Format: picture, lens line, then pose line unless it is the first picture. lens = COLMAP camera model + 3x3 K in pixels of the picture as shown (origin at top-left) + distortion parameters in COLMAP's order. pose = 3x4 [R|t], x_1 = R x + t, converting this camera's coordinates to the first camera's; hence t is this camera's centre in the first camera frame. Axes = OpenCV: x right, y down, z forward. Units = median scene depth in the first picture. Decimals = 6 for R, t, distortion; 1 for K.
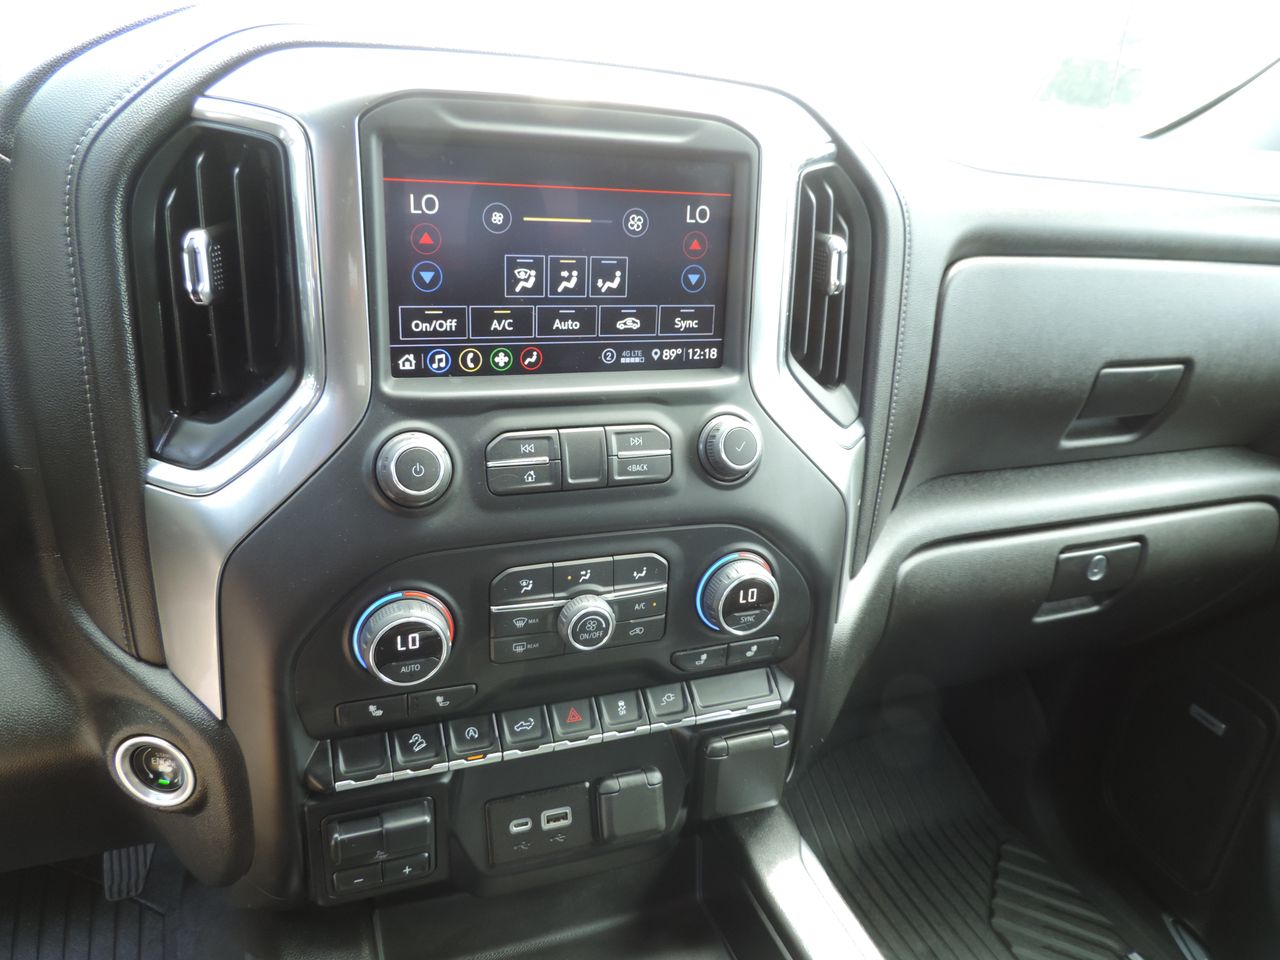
lens RADIAL K [[924.8, 0, 640.0], [0, 924.8, 480.0], [0, 0, 1]] dist [-0.008080, -0.011592]
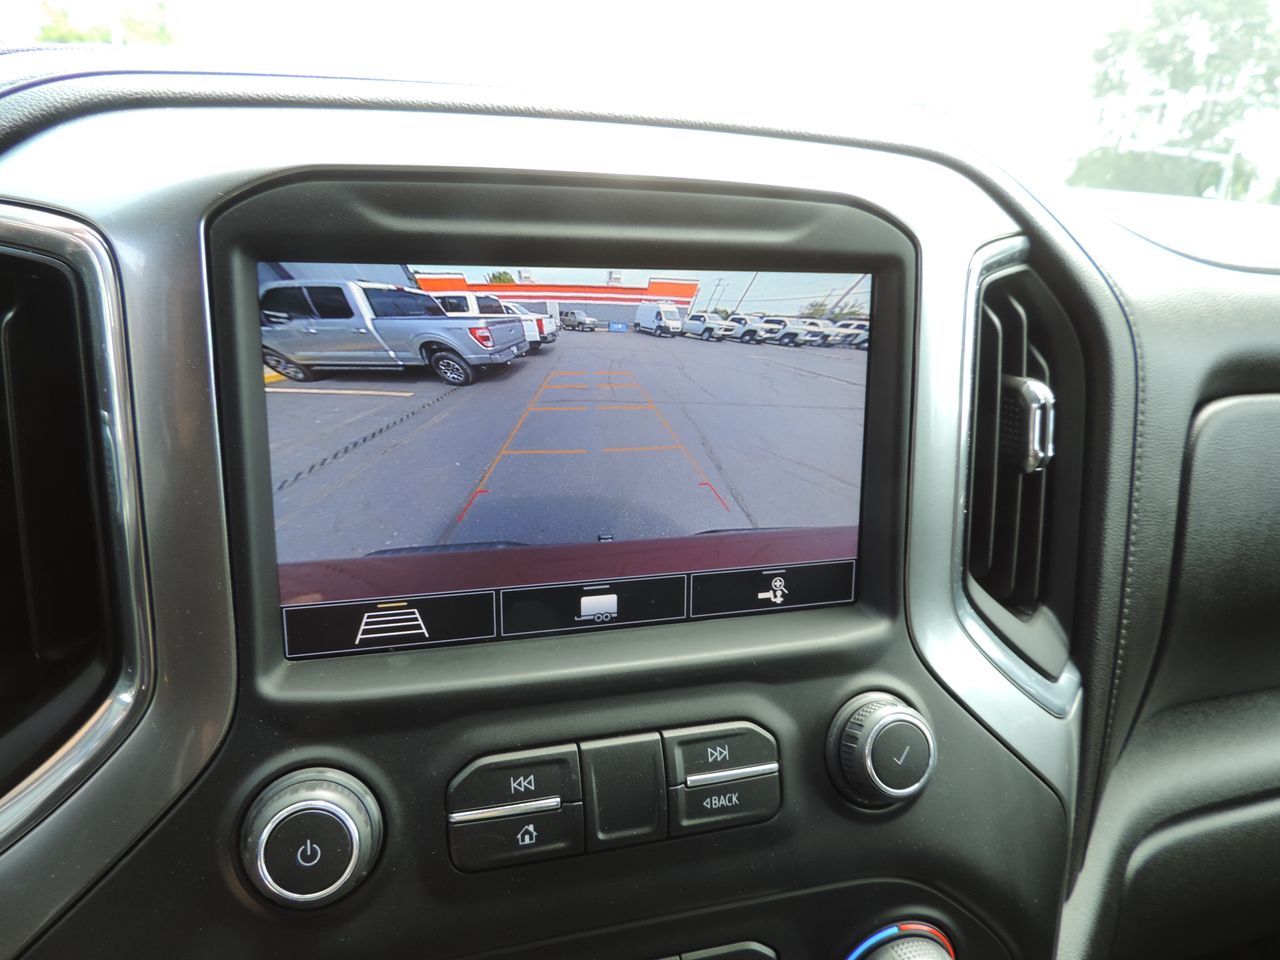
lens RADIAL K [[924.8, 0, 640.0], [0, 924.8, 480.0], [0, 0, 1]] dist [-0.008080, -0.011592]
pose [[0.996446, -0.020160, -0.081788, -0.001616], [0.010917, 0.993658, -0.111917, -0.122312], [0.083526, 0.110626, 0.990346, 0.348454]]
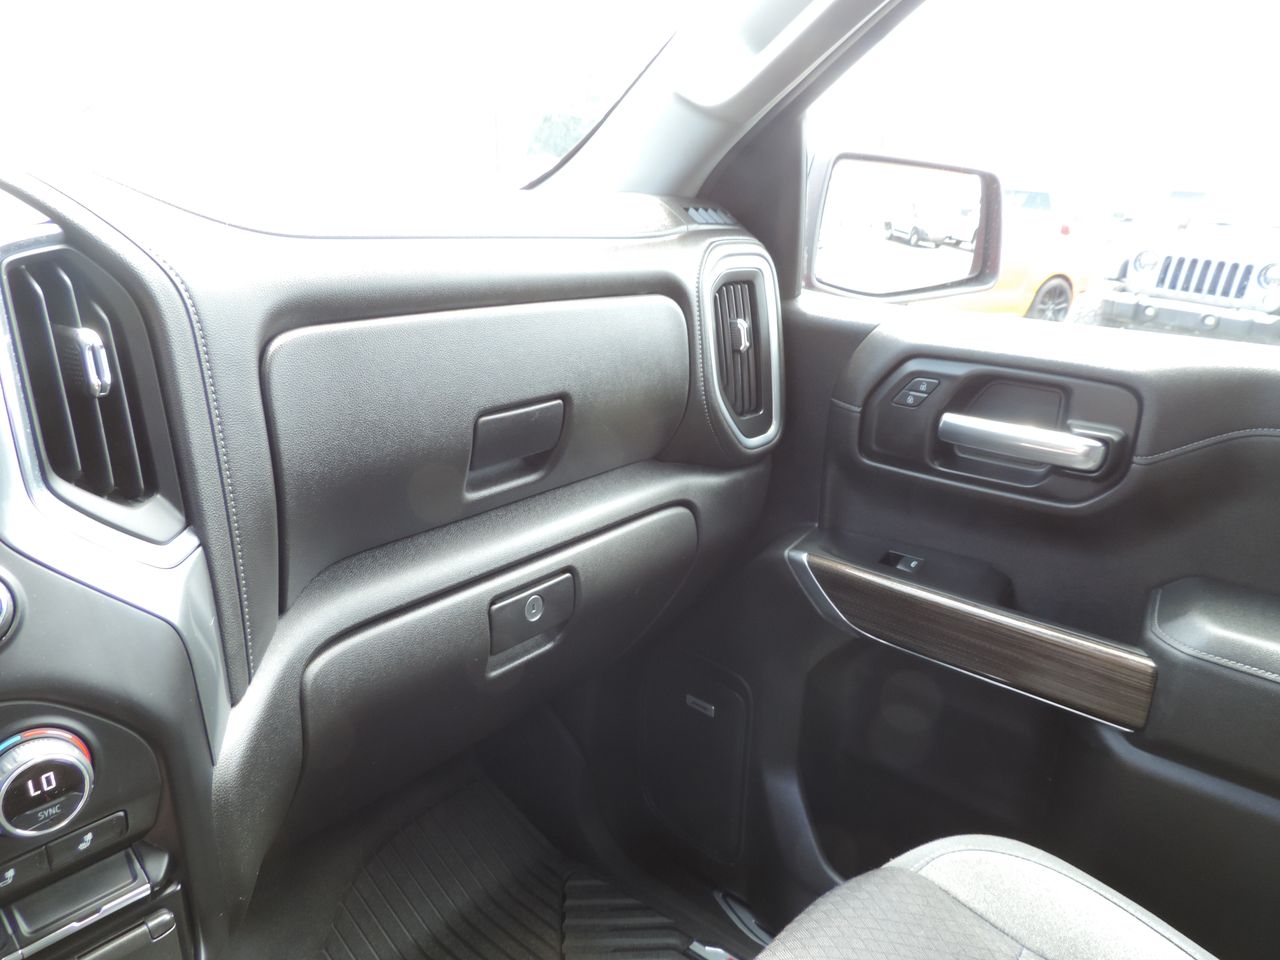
lens RADIAL K [[924.8, 0, 640.0], [0, 924.8, 480.0], [0, 0, 1]] dist [-0.008080, -0.011592]
pose [[0.880683, -0.194104, 0.432112, 0.250630], [0.219136, 0.975659, -0.008355, -0.010226], [-0.419972, 0.102049, 0.901781, 0.037418]]
